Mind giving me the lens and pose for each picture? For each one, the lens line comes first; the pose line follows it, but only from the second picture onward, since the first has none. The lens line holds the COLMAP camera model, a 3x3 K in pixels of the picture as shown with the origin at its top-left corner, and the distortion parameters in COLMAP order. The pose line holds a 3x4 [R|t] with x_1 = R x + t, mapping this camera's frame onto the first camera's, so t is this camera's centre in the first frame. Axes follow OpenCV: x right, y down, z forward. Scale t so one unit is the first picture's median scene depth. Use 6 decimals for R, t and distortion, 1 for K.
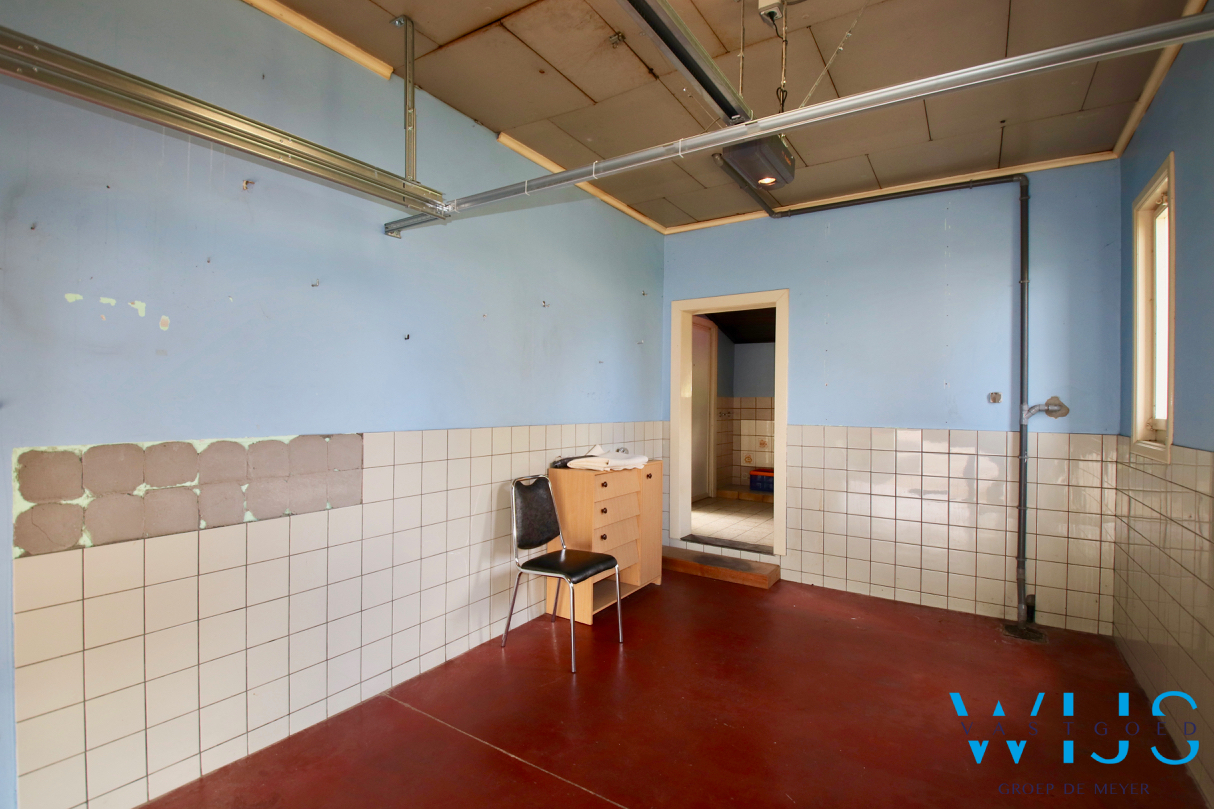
lens RADIAL K [[570.2, 0, 607.5], [0, 570.2, 411.4], [0, 0, 1]] dist [-0.003840, -0.001492]
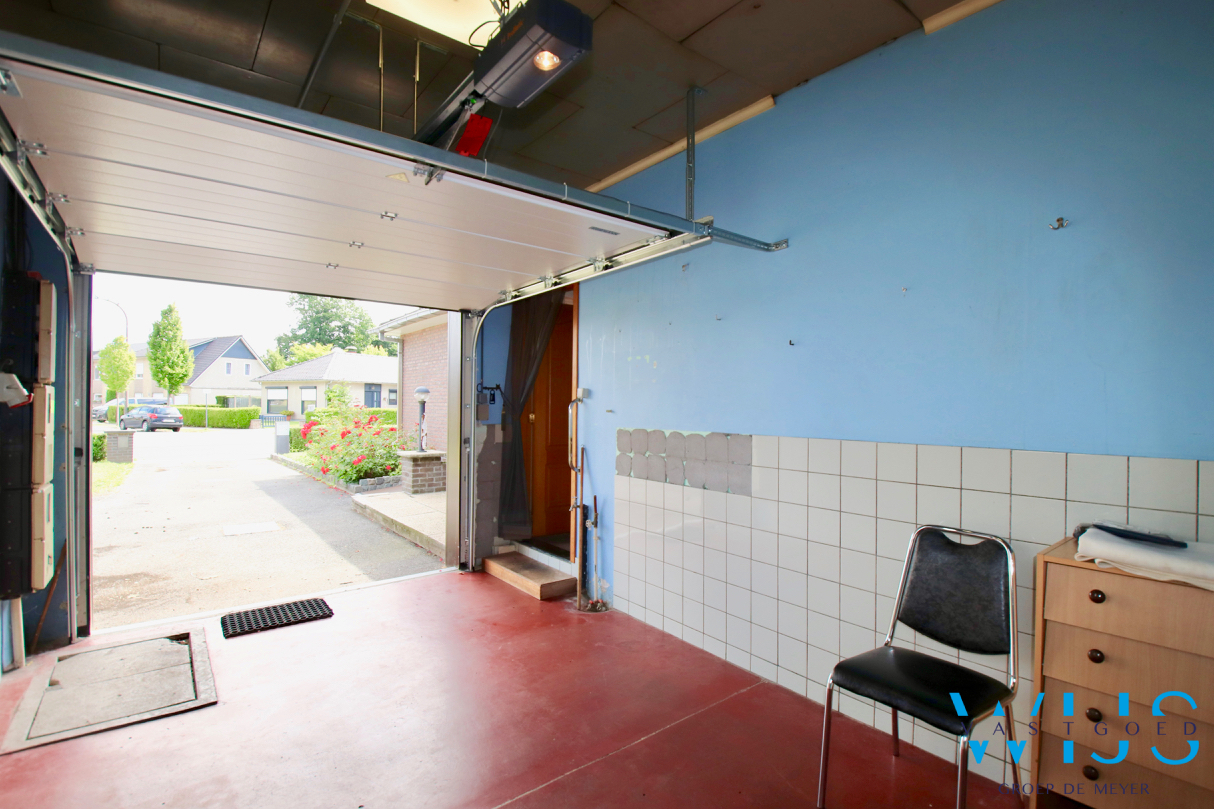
lens RADIAL K [[570.2, 0, 608.9], [0, 570.2, 401.8], [0, 0, 1]] dist [-0.003840, -0.001492]
pose [[-0.342445, -0.018372, -0.939358, 0.717990], [-0.023763, 0.999658, -0.010888, -0.008314], [0.939237, 0.018594, -0.342764, 1.079379]]
